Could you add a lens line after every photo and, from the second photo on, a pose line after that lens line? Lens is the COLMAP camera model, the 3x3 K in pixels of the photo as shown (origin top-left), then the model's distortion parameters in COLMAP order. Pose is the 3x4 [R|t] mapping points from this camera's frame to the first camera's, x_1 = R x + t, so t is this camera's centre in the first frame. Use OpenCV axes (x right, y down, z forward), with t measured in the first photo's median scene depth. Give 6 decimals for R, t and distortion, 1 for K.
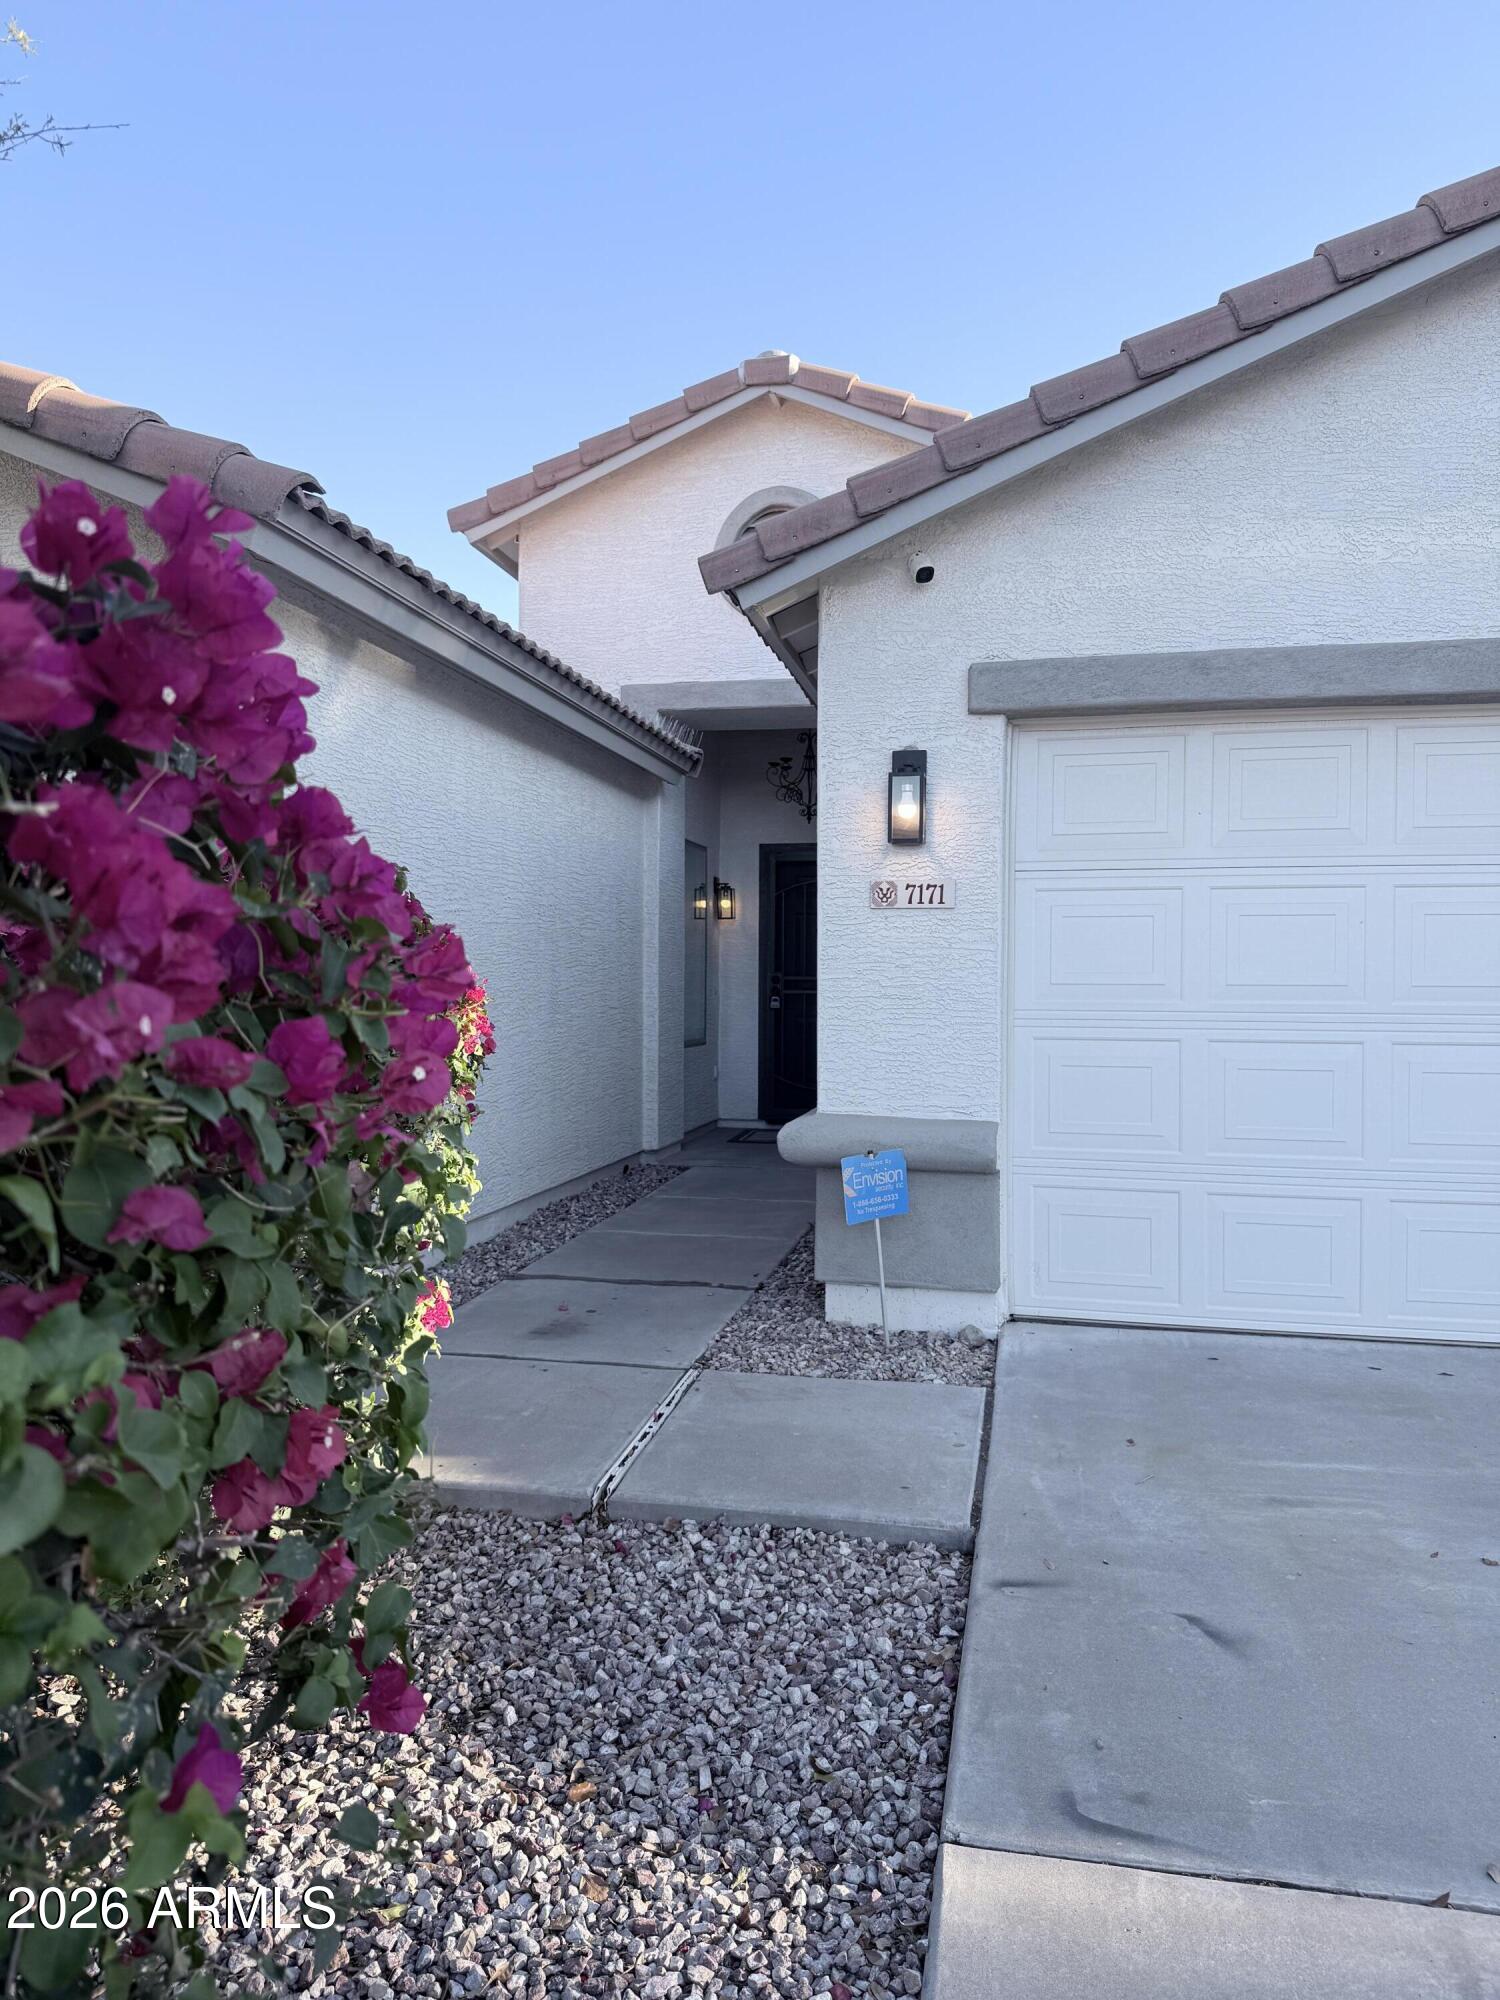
lens RADIAL K [[1404.9, 0, 750.0], [0, 1404.9, 1000.0], [0, 0, 1]] dist [0.104304, -0.193979]
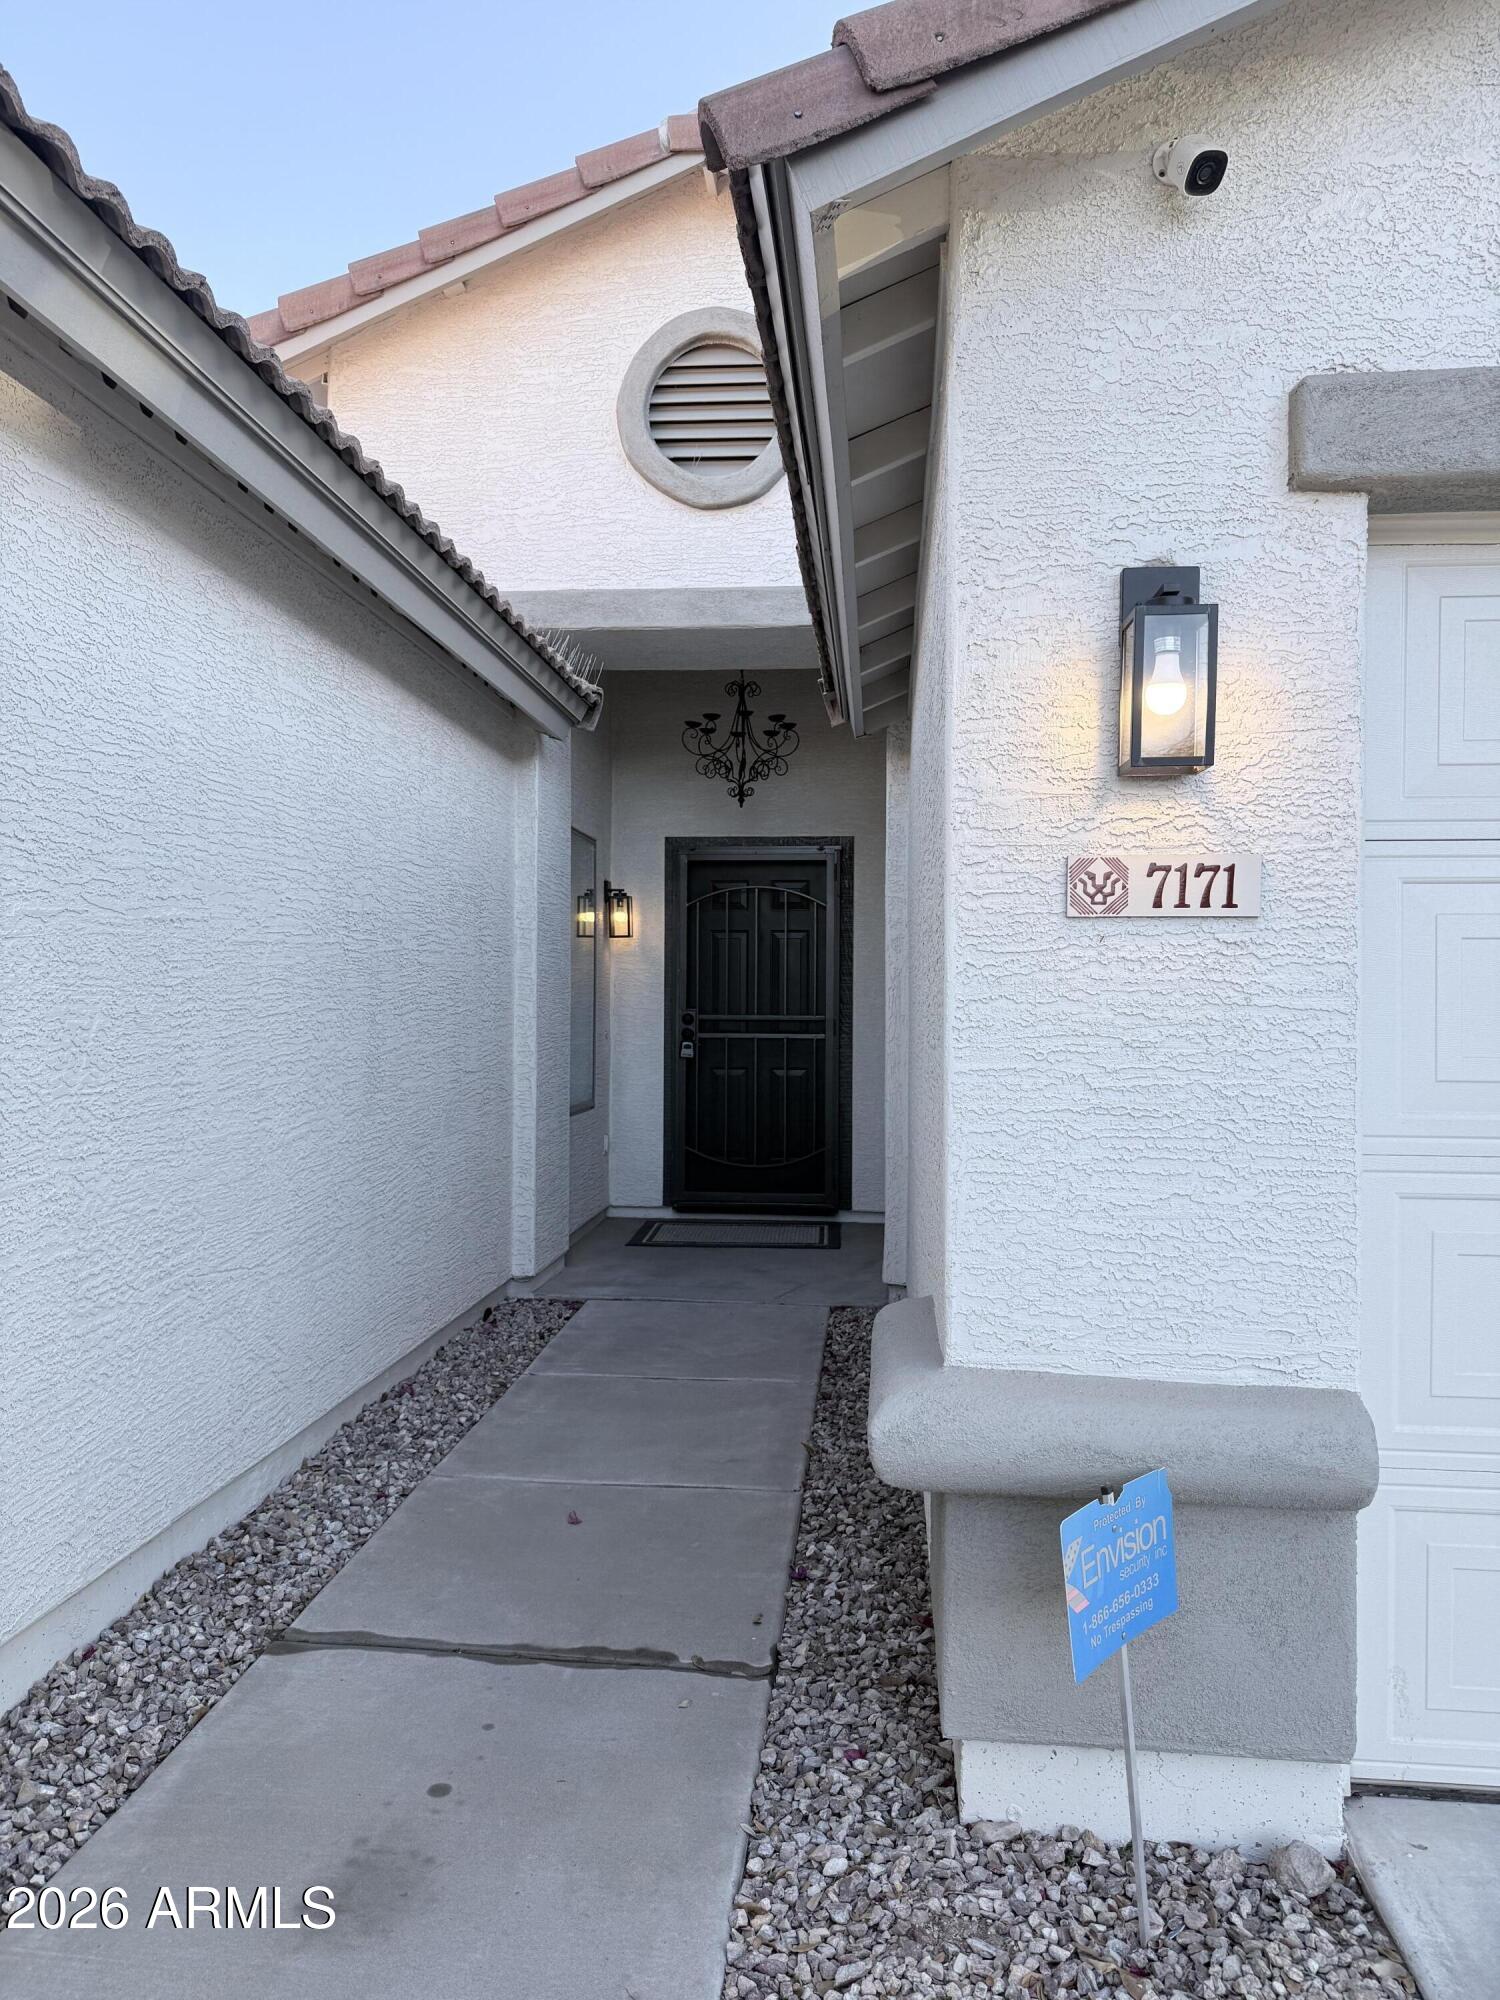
lens RADIAL K [[1404.9, 0, 750.0], [0, 1404.9, 1000.0], [0, 0, 1]] dist [0.104304, -0.193979]
pose [[0.993995, 0.000580, 0.109428, -0.045388], [0.000807, 0.999920, -0.012630, -0.022425], [-0.109426, 0.012642, 0.993915, 0.381978]]
